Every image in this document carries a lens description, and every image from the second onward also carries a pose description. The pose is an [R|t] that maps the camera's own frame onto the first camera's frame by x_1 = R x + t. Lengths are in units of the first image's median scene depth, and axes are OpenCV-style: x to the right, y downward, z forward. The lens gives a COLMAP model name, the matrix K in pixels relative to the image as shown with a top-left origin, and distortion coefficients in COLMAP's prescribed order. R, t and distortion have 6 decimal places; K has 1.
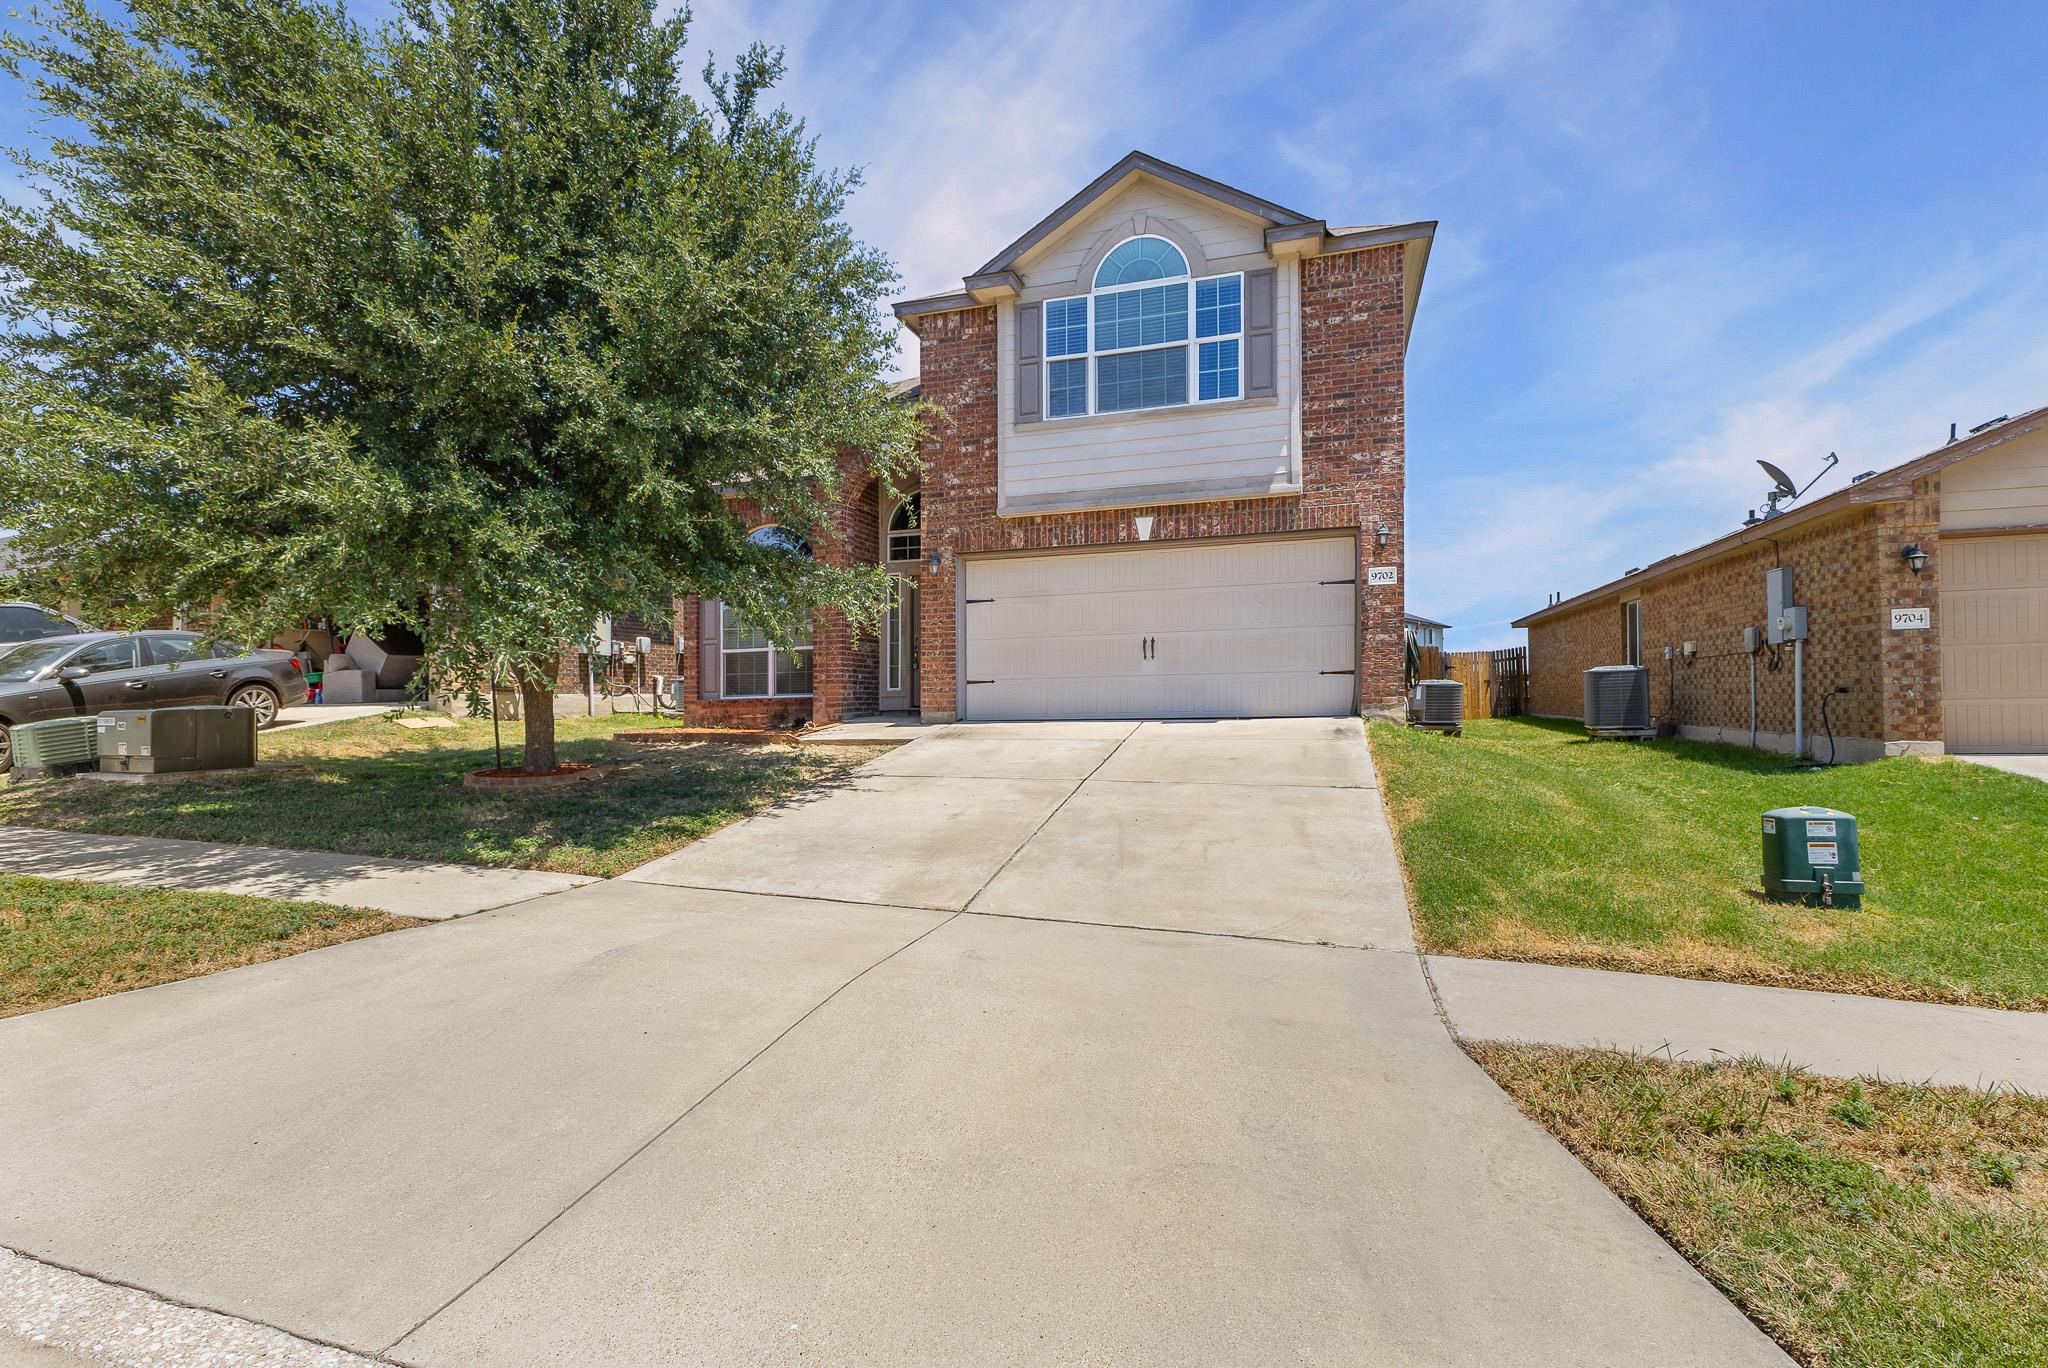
lens RADIAL K [[901.9, 0, 993.8], [0, 901.9, 681.4], [0, 0, 1]] dist [0.010126, -0.000771]
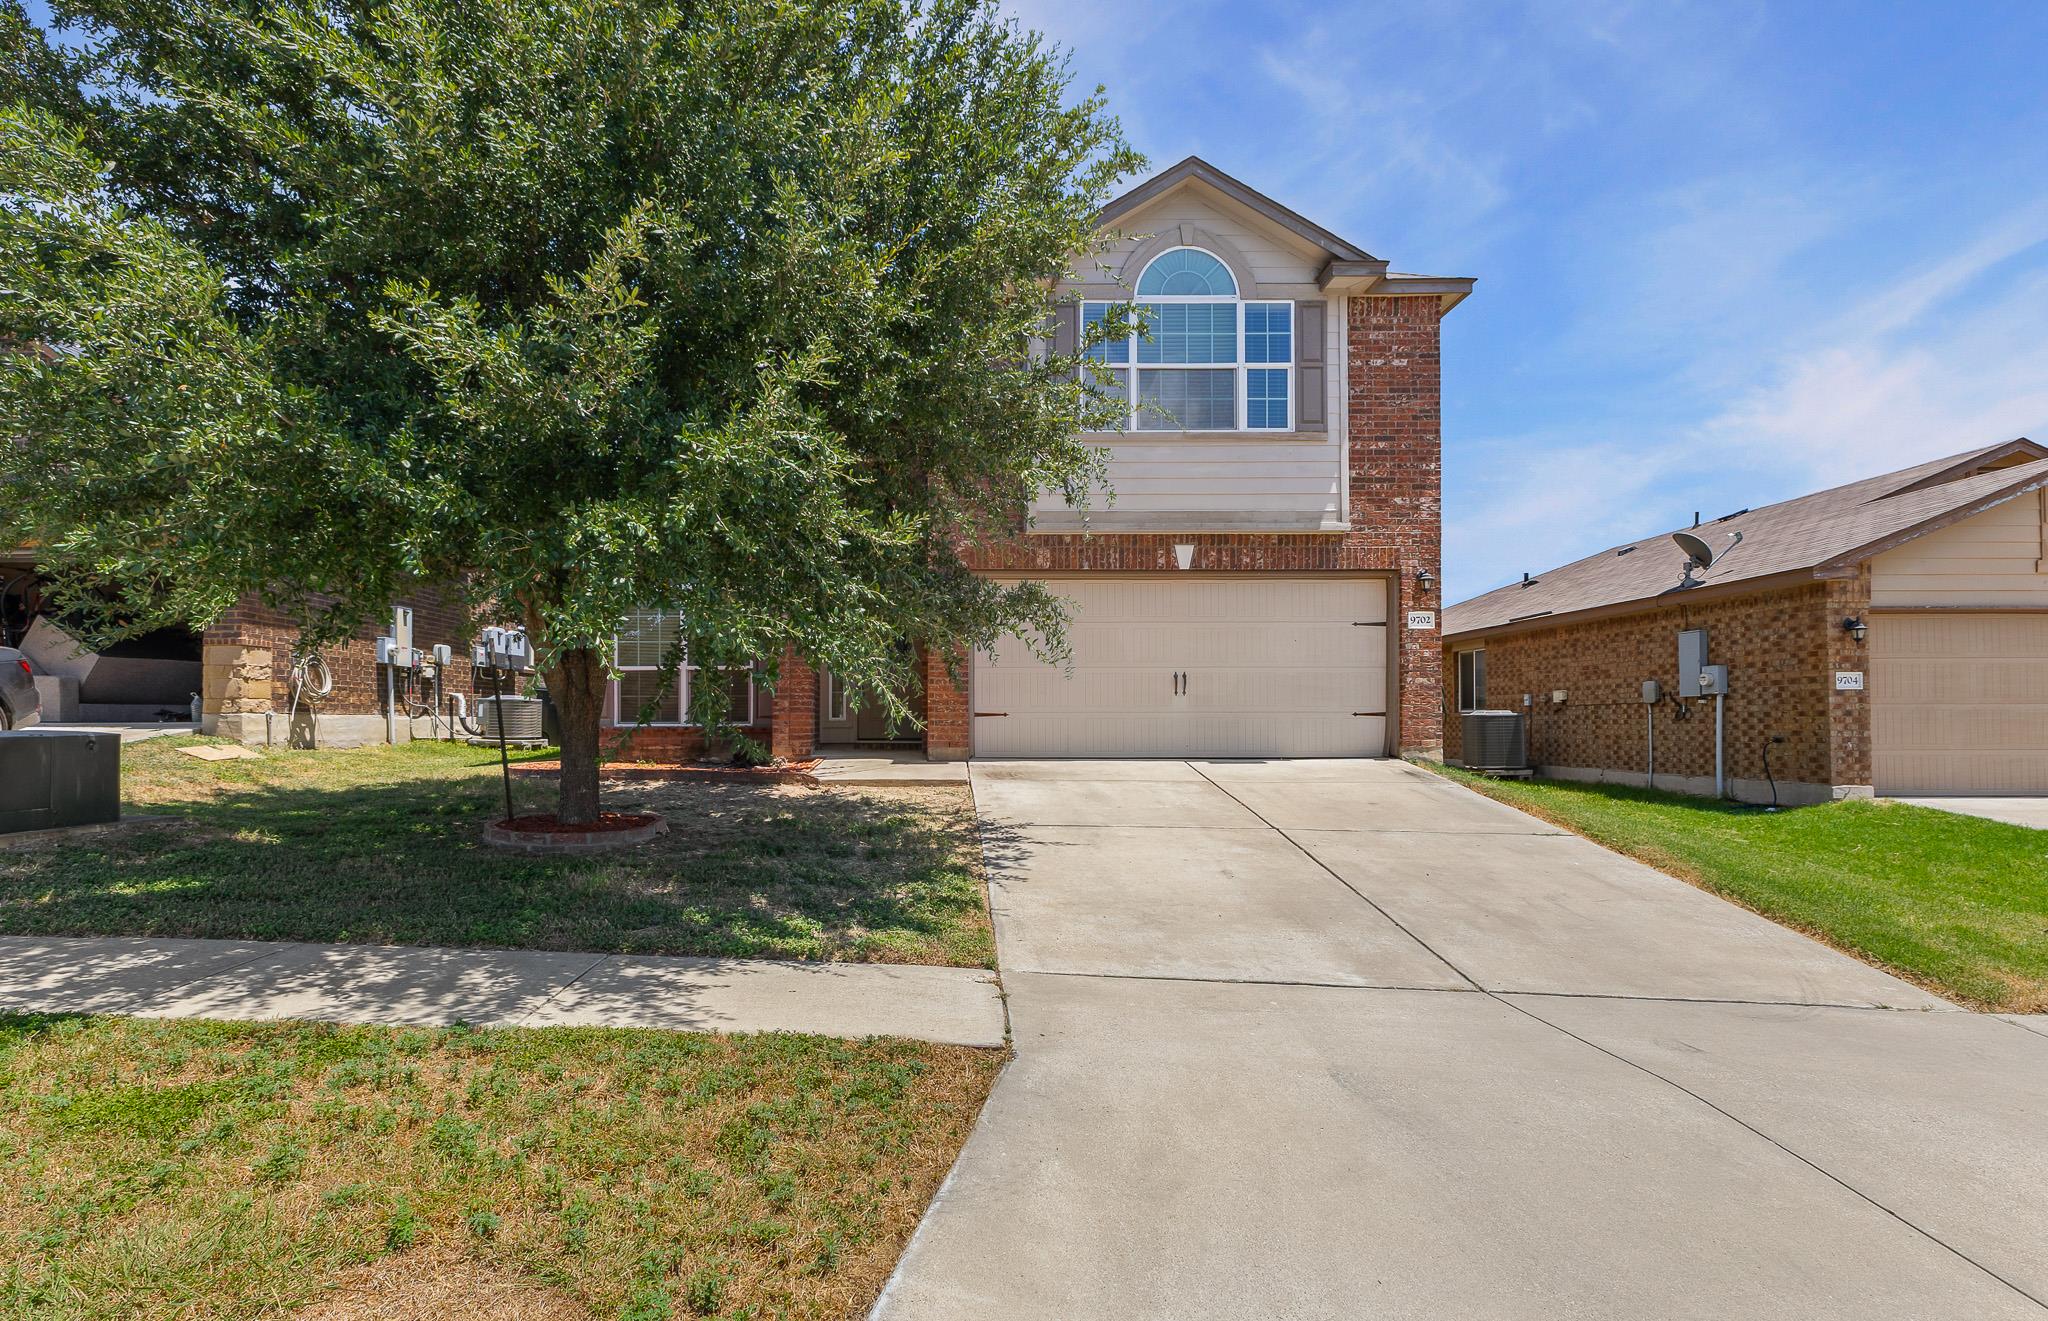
lens RADIAL K [[956.1, 0, 1021.0], [0, 956.1, 711.0], [0, 0, 1]] dist [0.008550, 0.000079]
pose [[0.960223, 0.023059, 0.278280, -0.290107], [-0.023535, 0.999722, -0.001628, -0.002574], [-0.278240, -0.004986, 0.960499, 0.090010]]
